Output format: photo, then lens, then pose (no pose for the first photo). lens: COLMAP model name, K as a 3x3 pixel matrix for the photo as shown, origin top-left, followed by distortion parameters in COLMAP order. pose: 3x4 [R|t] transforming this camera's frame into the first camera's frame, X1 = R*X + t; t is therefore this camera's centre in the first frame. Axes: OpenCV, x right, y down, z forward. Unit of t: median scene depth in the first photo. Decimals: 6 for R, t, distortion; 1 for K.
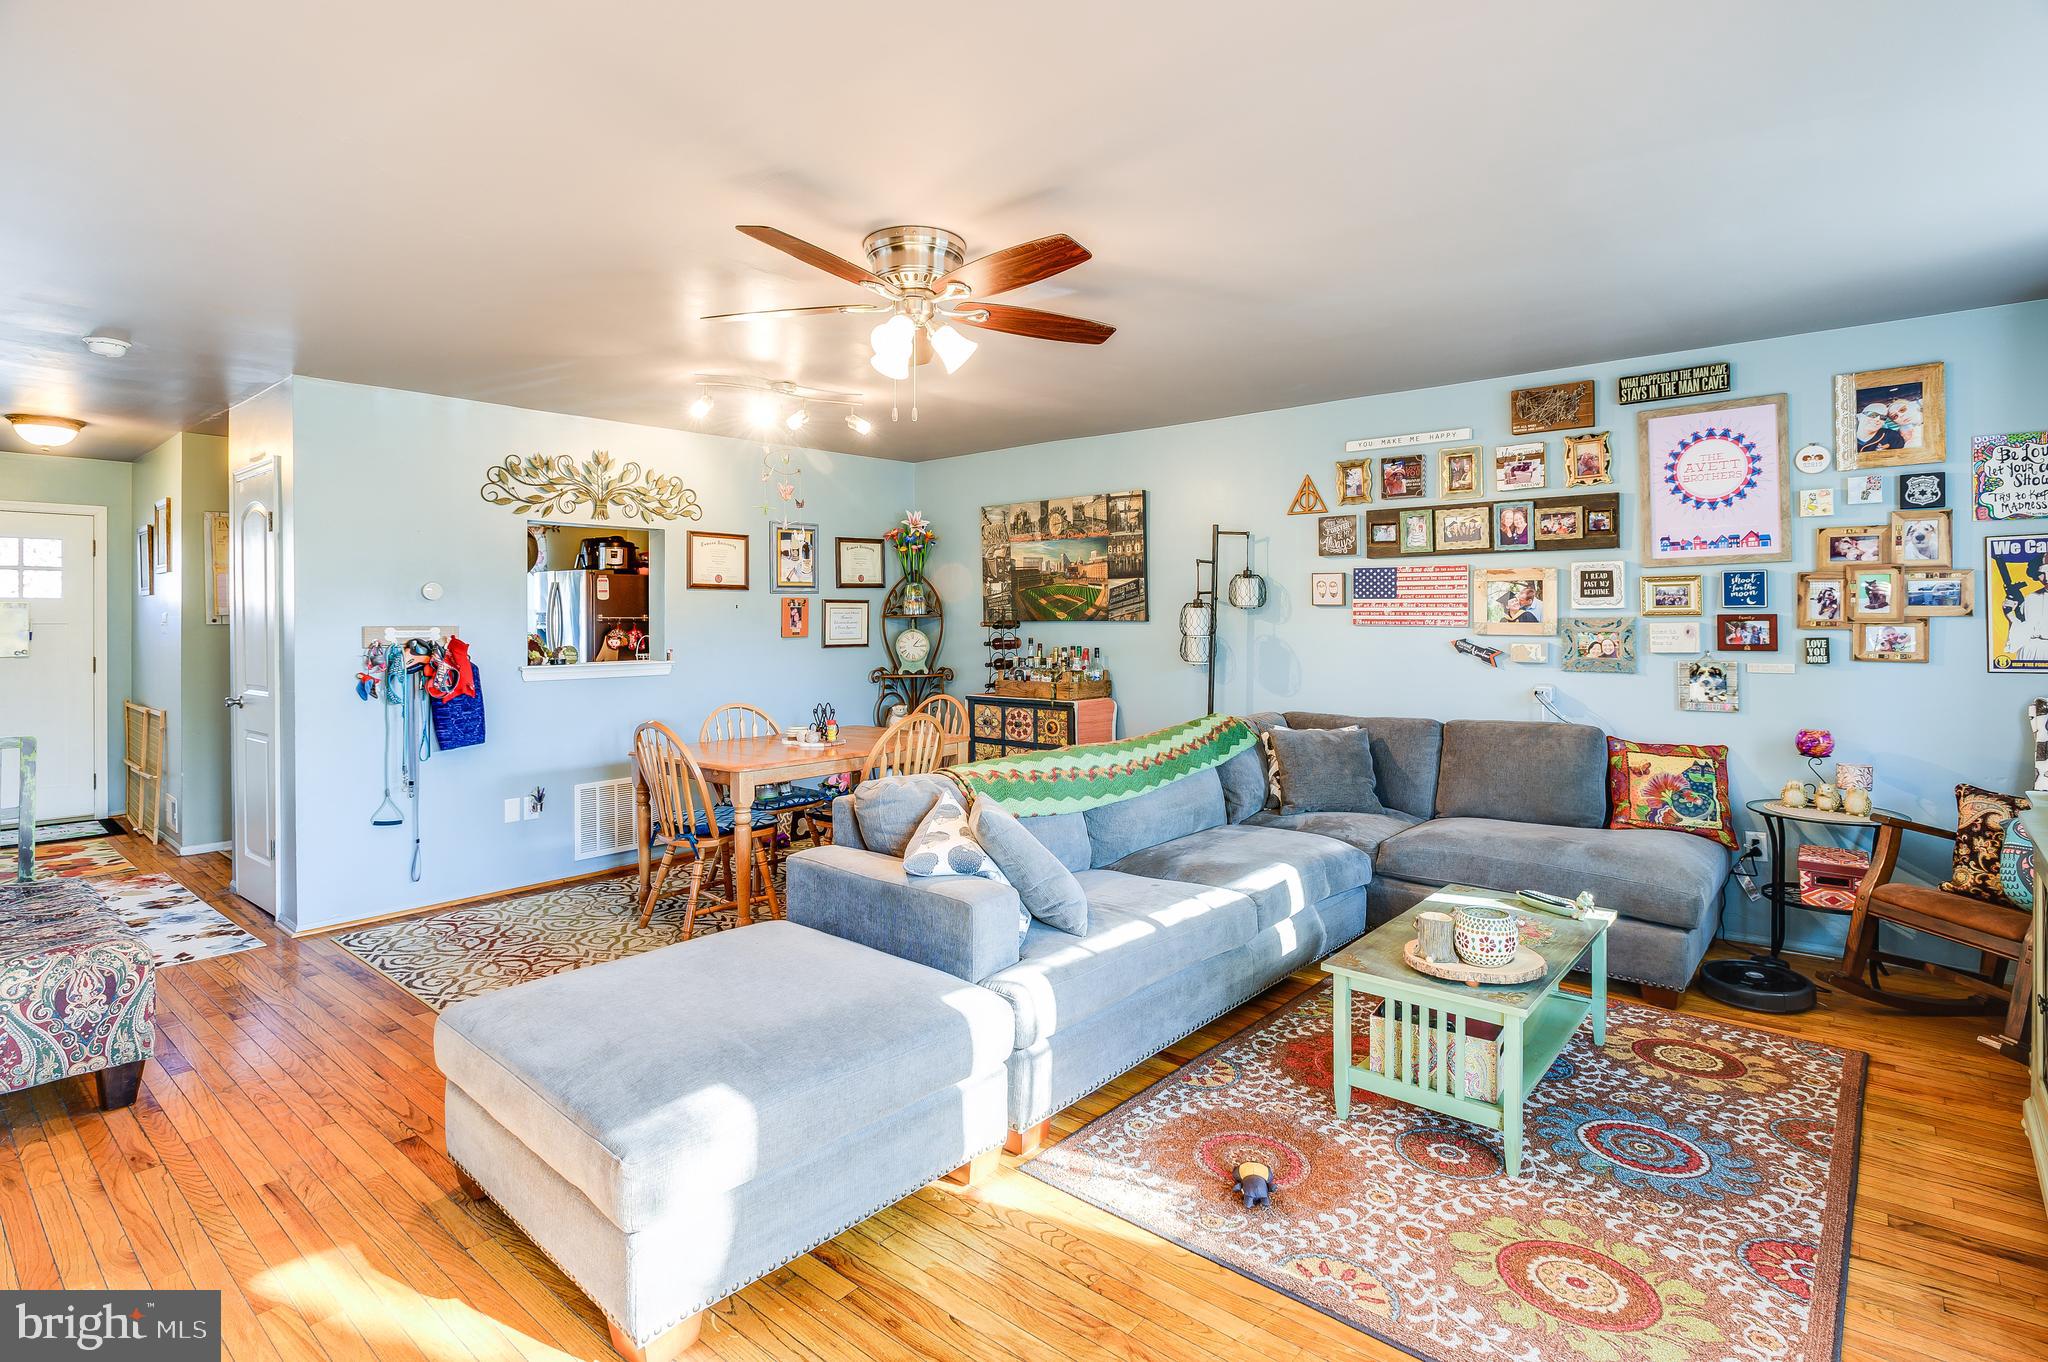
lens RADIAL K [[962.6, 0, 973.2], [0, 962.6, 615.0], [0, 0, 1]] dist [-0.010591, 0.001171]
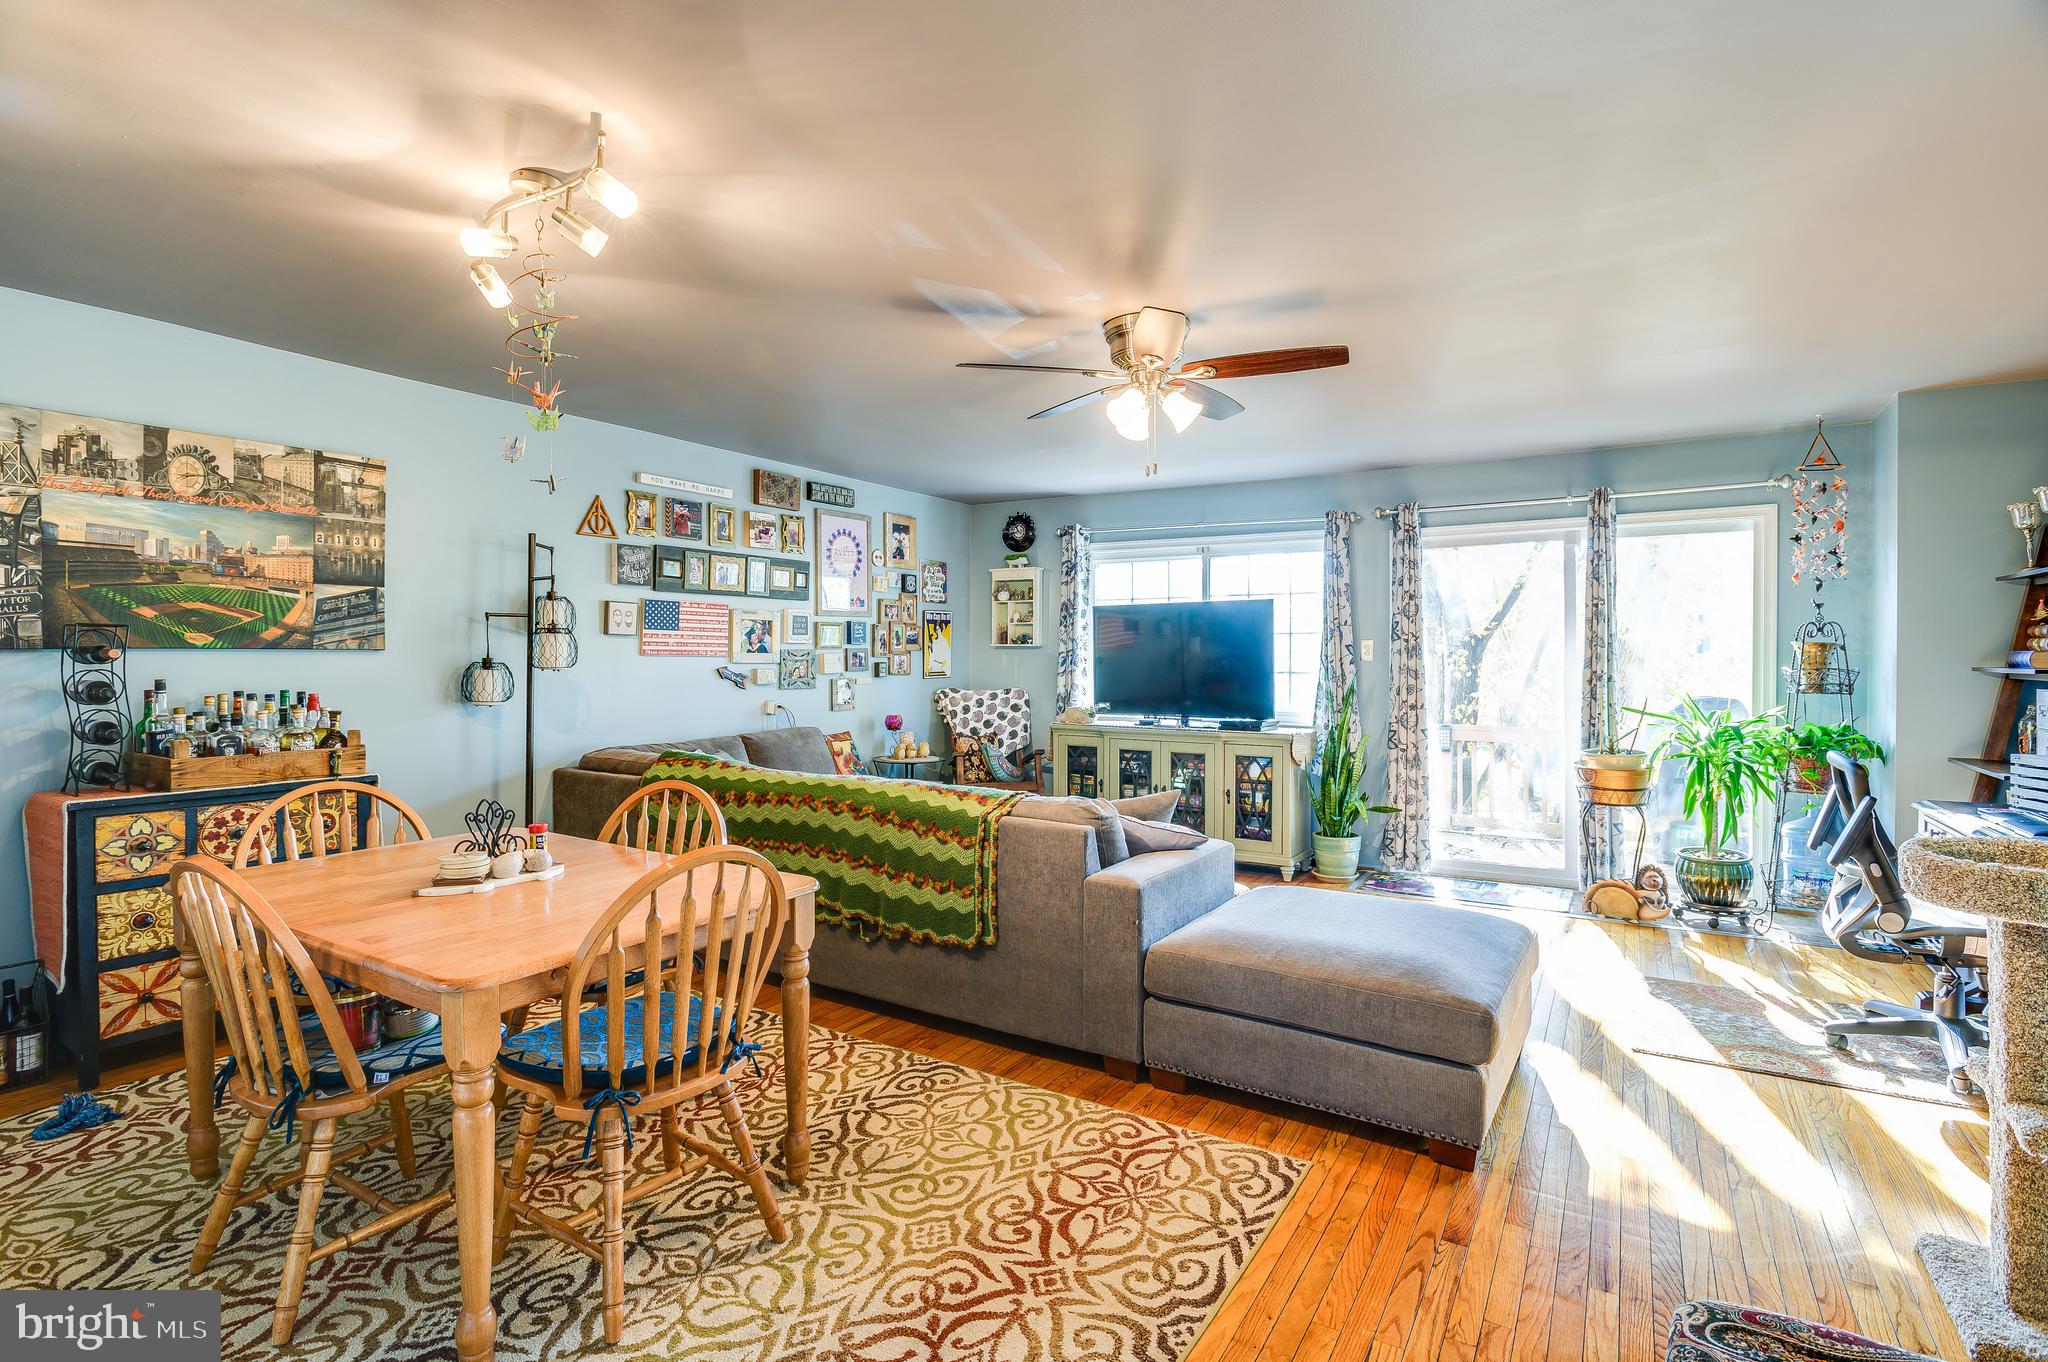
lens RADIAL K [[962.6, 0, 1034.7], [0, 962.6, 672.7], [0, 0, 1]] dist [-0.010591, 0.001171]
pose [[-0.141825, -0.013678, 0.989797, -0.750536], [-0.003177, 0.999906, 0.013363, 0.015822], [-0.989887, -0.001250, -0.141855, 0.829629]]
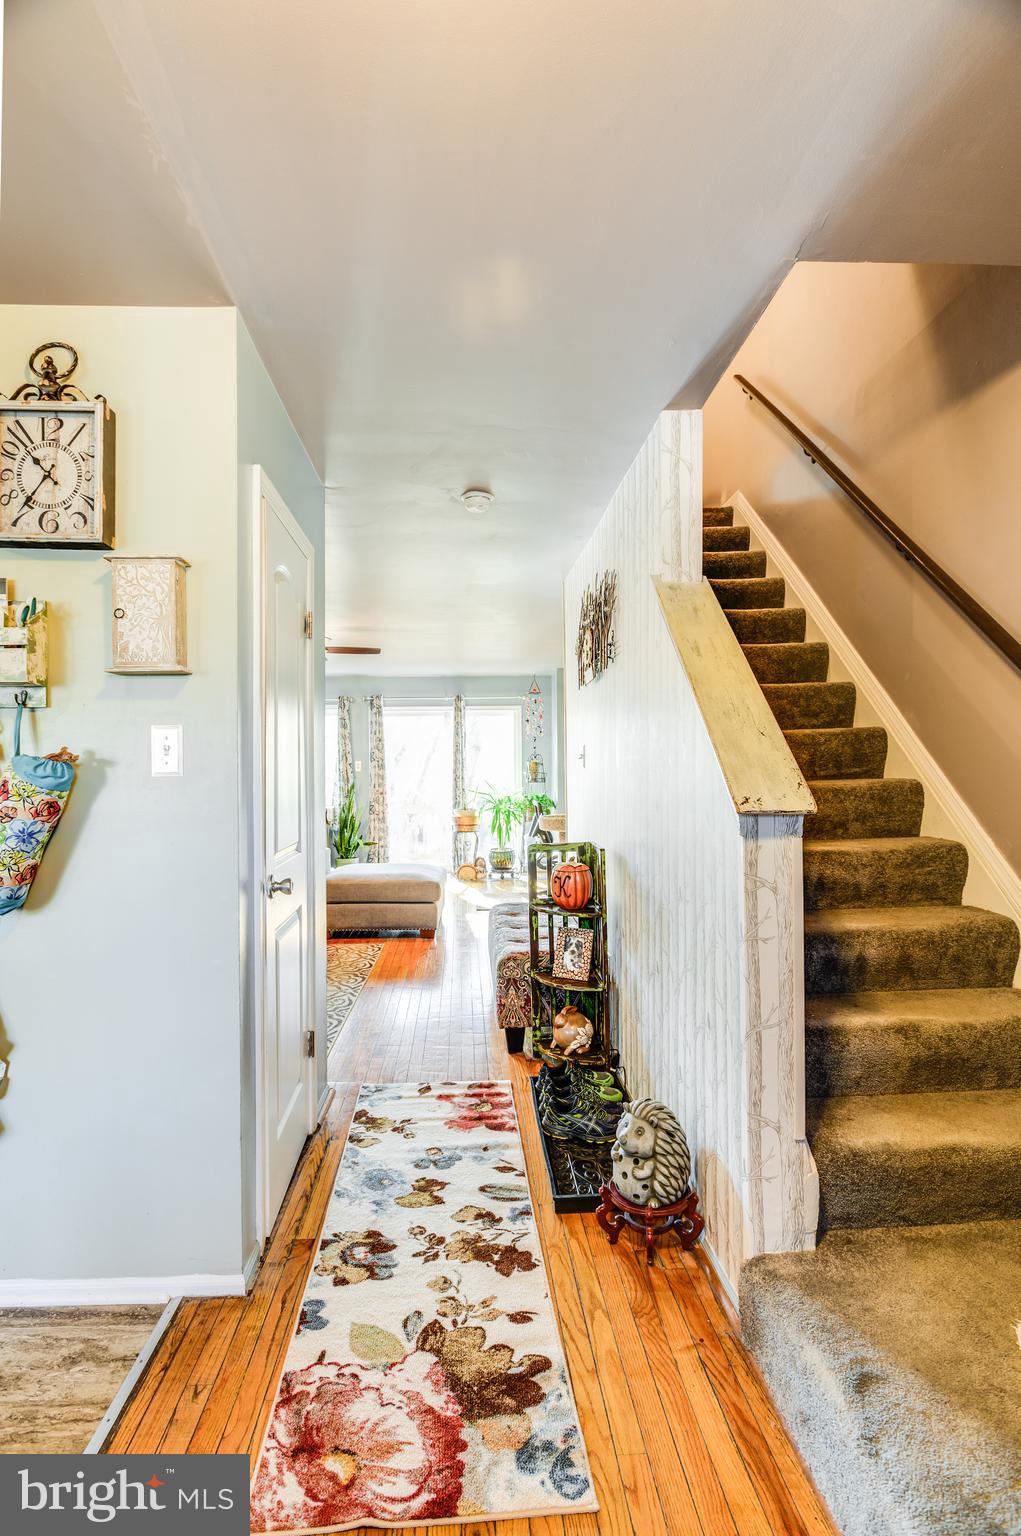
lens RADIAL K [[722.0, 0, 478.0], [0, 722.0, 773.9], [0, 0, 1]] dist [-0.010591, 0.001171]
pose [[-0.659174, 0.004710, 0.751976, -1.232200], [0.007514, 0.999972, 0.000323, 0.024872], [-0.751953, 0.005863, -0.659191, 1.263852]]
